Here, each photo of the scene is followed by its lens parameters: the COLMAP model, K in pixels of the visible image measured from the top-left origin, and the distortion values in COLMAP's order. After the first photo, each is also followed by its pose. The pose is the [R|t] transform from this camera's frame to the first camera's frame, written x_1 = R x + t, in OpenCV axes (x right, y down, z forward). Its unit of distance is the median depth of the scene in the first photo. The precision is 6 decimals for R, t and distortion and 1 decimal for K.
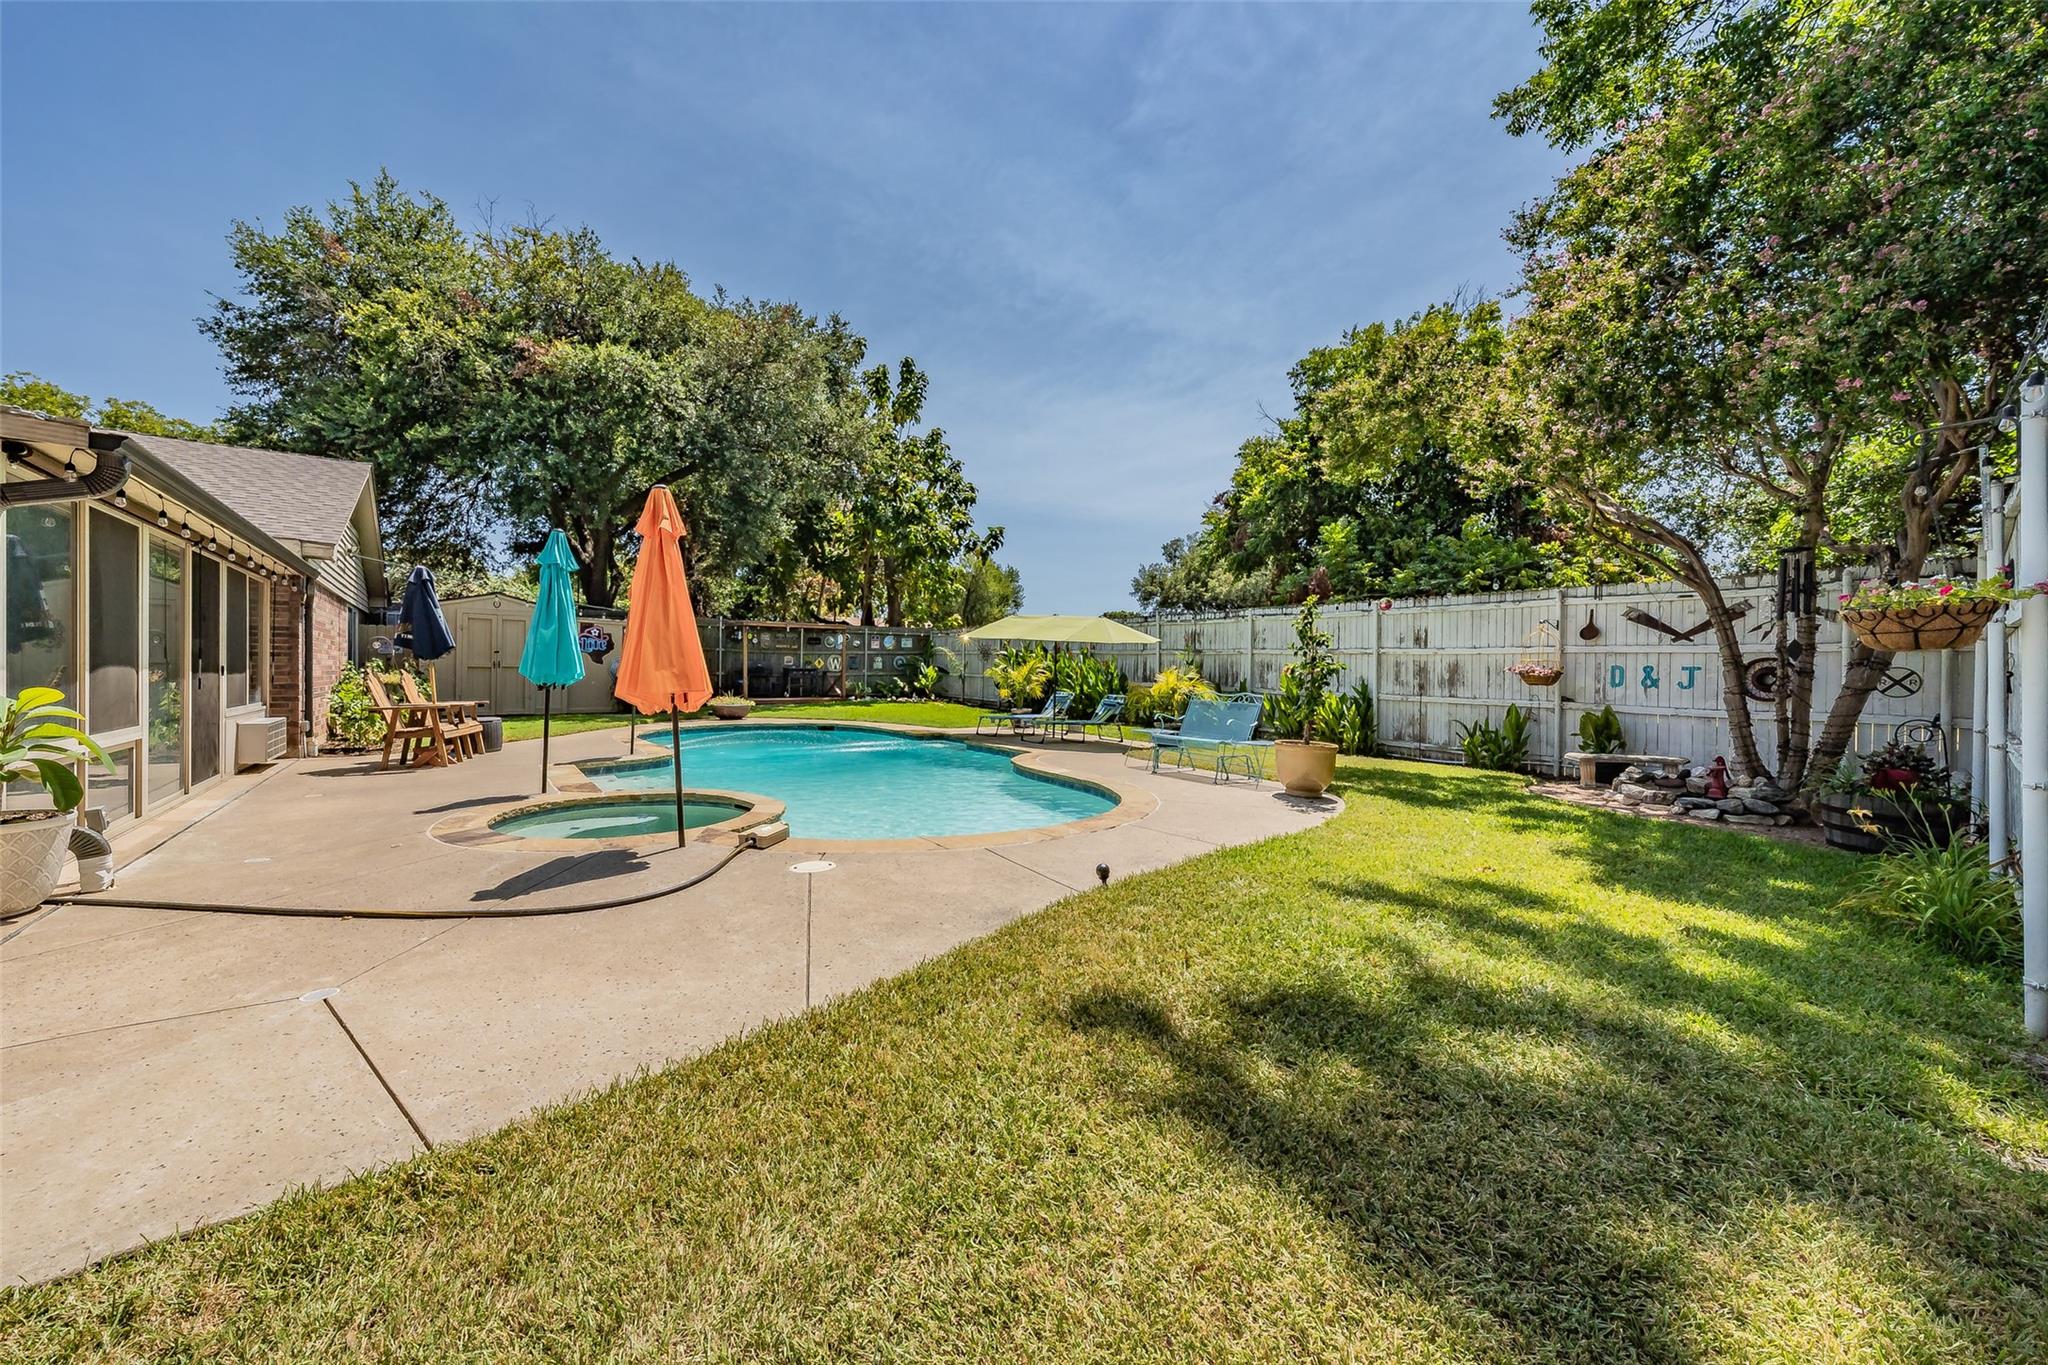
lens RADIAL K [[698.2, 0, 1032.9], [0, 698.2, 675.7], [0, 0, 1]] dist [-0.000787, -0.000176]
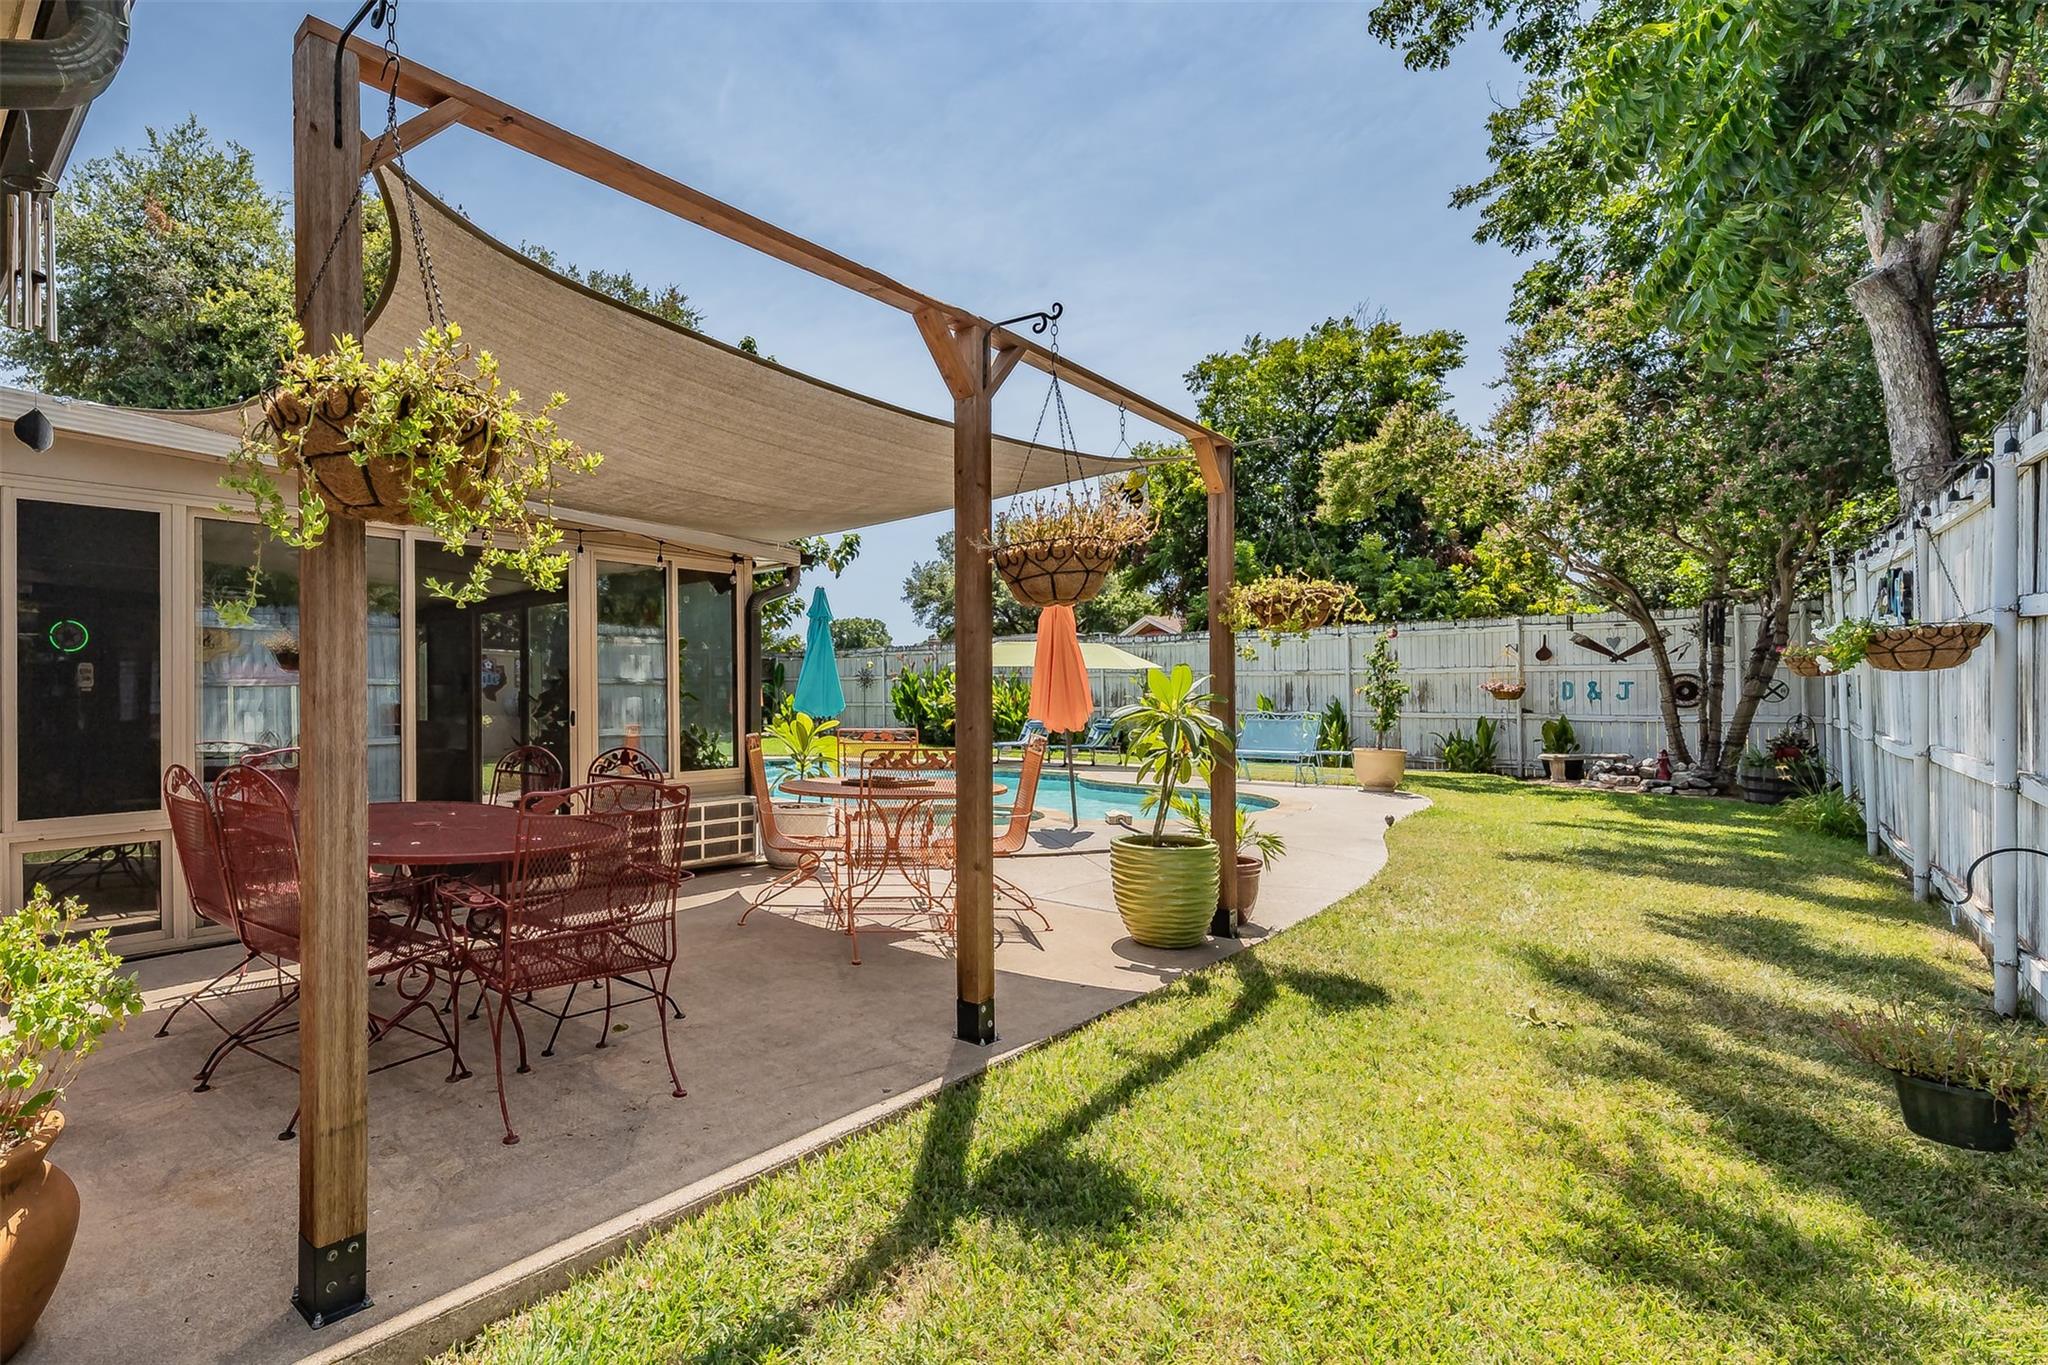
lens RADIAL K [[790.7, 0, 1016.6], [0, 790.7, 691.7], [0, 0, 1]] dist [0.001048, 0.000251]
pose [[0.988759, -0.022501, 0.147817, -0.320842], [0.024407, 0.999641, -0.011097, -0.005906], [-0.147514, 0.014580, 0.988953, -0.219434]]
